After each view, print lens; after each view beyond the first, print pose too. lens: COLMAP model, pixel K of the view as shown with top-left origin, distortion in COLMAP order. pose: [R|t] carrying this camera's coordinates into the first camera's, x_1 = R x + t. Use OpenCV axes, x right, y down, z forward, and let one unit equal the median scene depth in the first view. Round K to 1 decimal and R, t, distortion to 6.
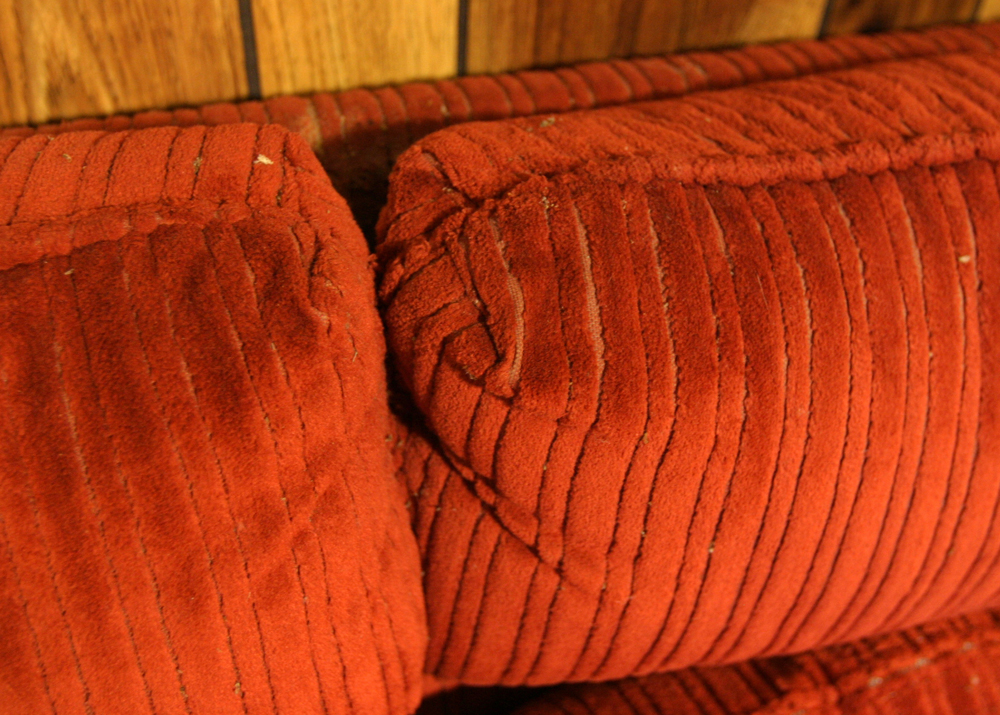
lens RADIAL K [[989.2, 0, 500.0], [0, 989.2, 357.5], [0, 0, 1]] dist [-0.058737, 0.024536]
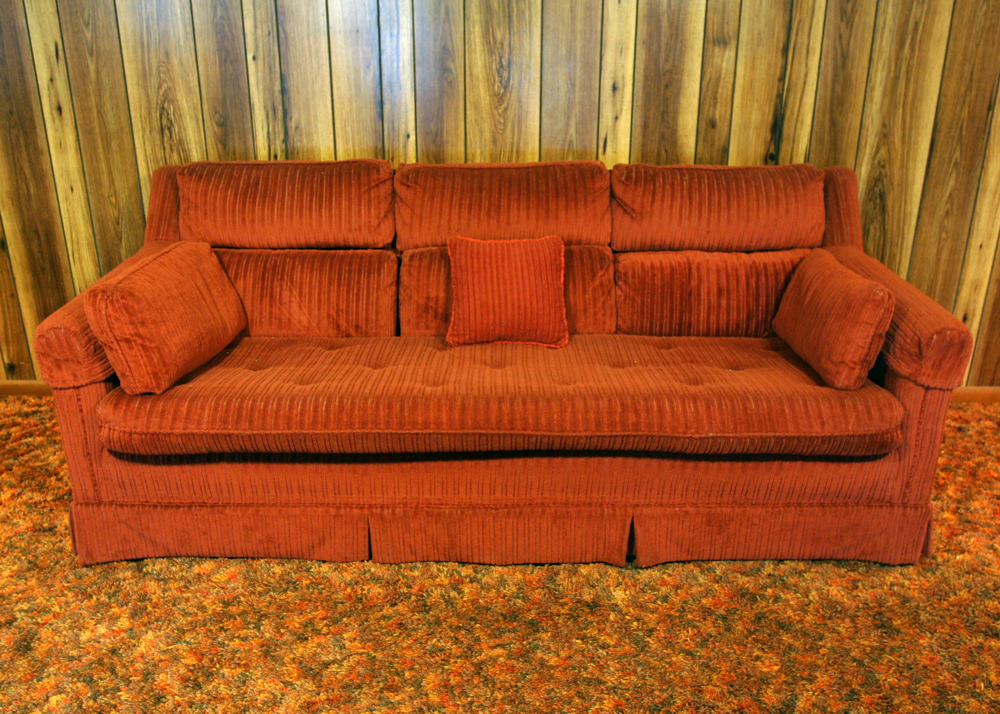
lens RADIAL K [[885.7, 0, 500.0], [0, 885.7, 357.0], [0, 0, 1]] dist [-0.094424, 0.071533]
pose [[0.953792, 0.062349, -0.293928, 1.301562], [-0.182260, 0.897767, -0.400994, 4.558838], [0.238877, 0.436036, 0.867647, -5.143337]]
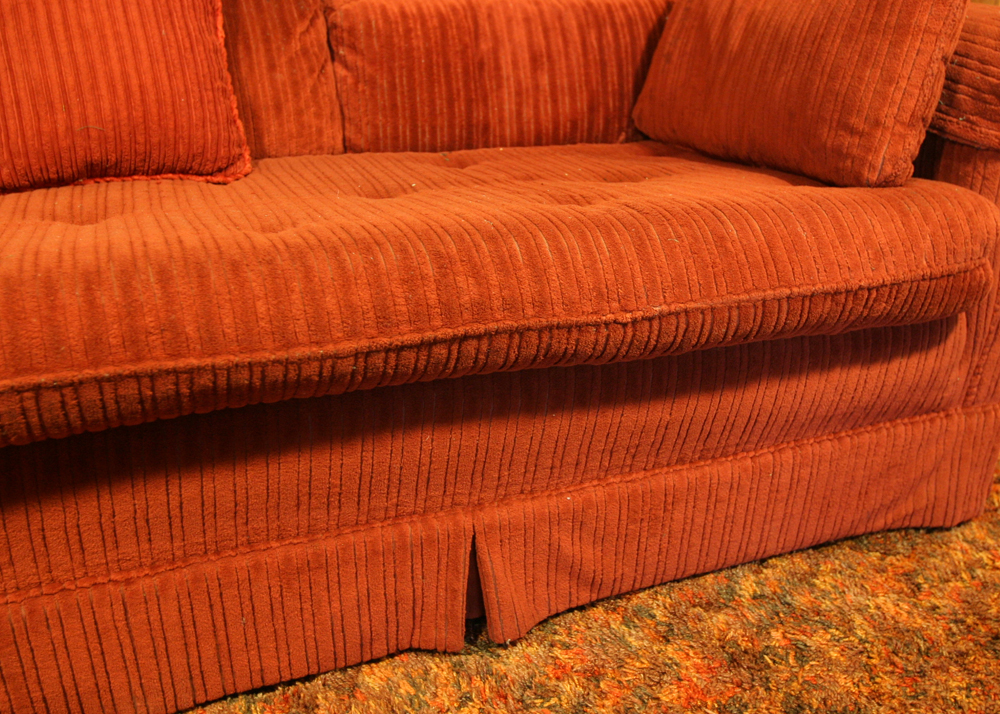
lens RADIAL K [[959.2, 0, 500.0], [0, 959.2, 357.0], [0, 0, 1]] dist [-0.095529, 0.082649]
pose [[0.996728, -0.053164, 0.060878, 0.380961], [0.071828, 0.927993, -0.365608, 3.468434], [-0.037057, 0.368784, 0.928776, -1.888639]]
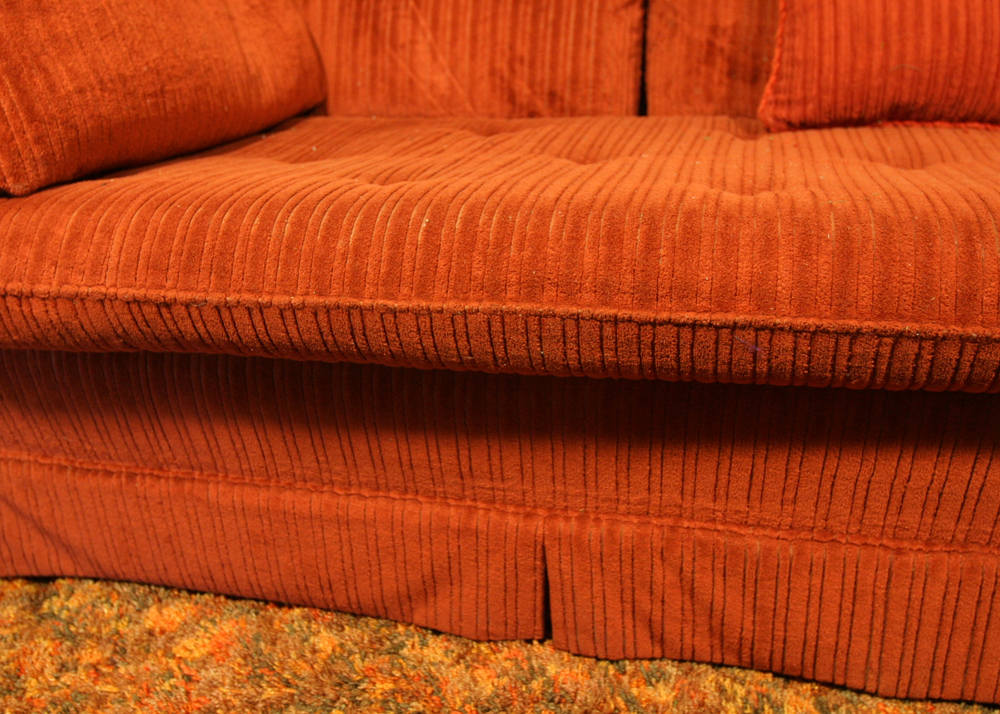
lens RADIAL K [[989.2, 0, 500.0], [0, 989.2, 357.0], [0, 0, 1]] dist [-0.058737, 0.024536]
pose [[0.849933, 0.140777, -0.507736, -0.149898], [-0.305156, 0.917096, -0.256544, 3.522645], [0.429528, 0.372984, 0.822429, -1.932046]]
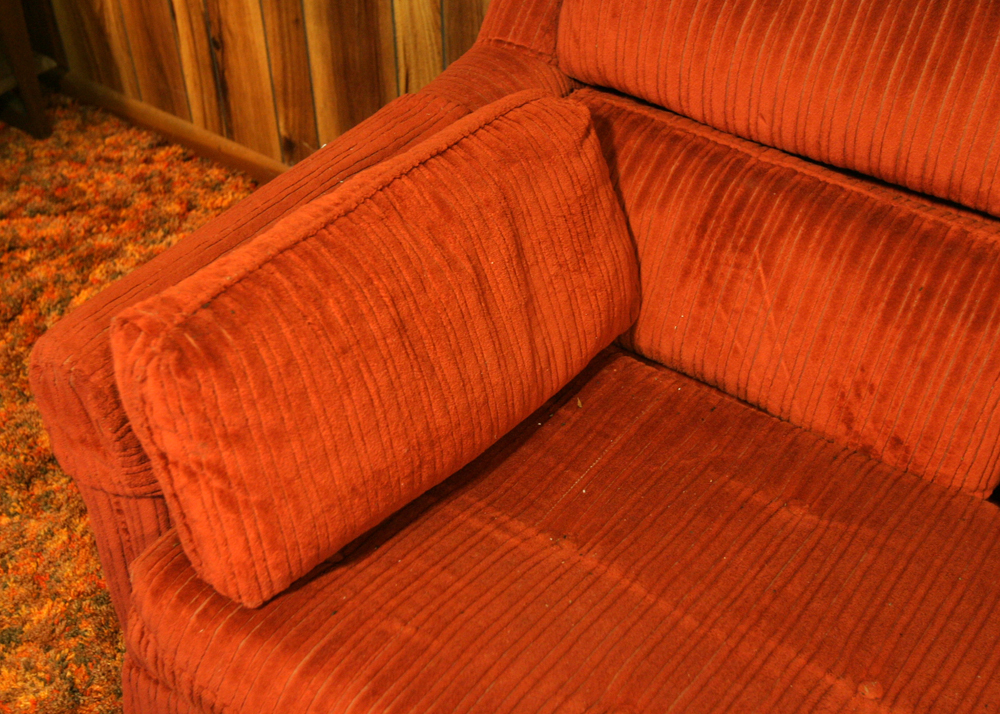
lens RADIAL K [[1259.4, 0, 500.0], [0, 1259.4, 357.0], [0, 0, 1]] dist [-0.059529, 0.088458]
pose [[0.604077, 0.470691, -0.643072, -0.423358], [-0.555460, 0.827313, 0.083767, 1.730959], [0.571450, 0.306599, 0.761211, -2.800134]]
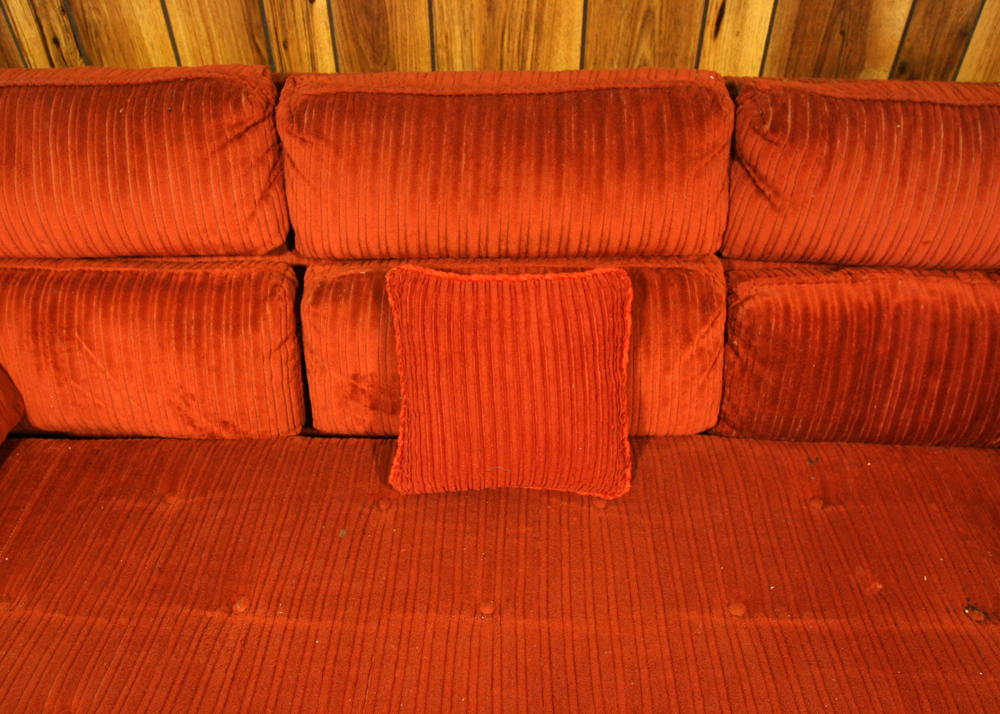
lens RADIAL K [[803.2, 0, 500.0], [0, 803.2, 357.0], [0, 0, 1]] dist [-0.094805, 0.057601]
pose [[0.946559, 0.172943, -0.272243, 0.018758], [-0.194736, 0.979315, -0.054962, 1.263562], [0.257107, 0.105041, 0.960657, -2.206641]]
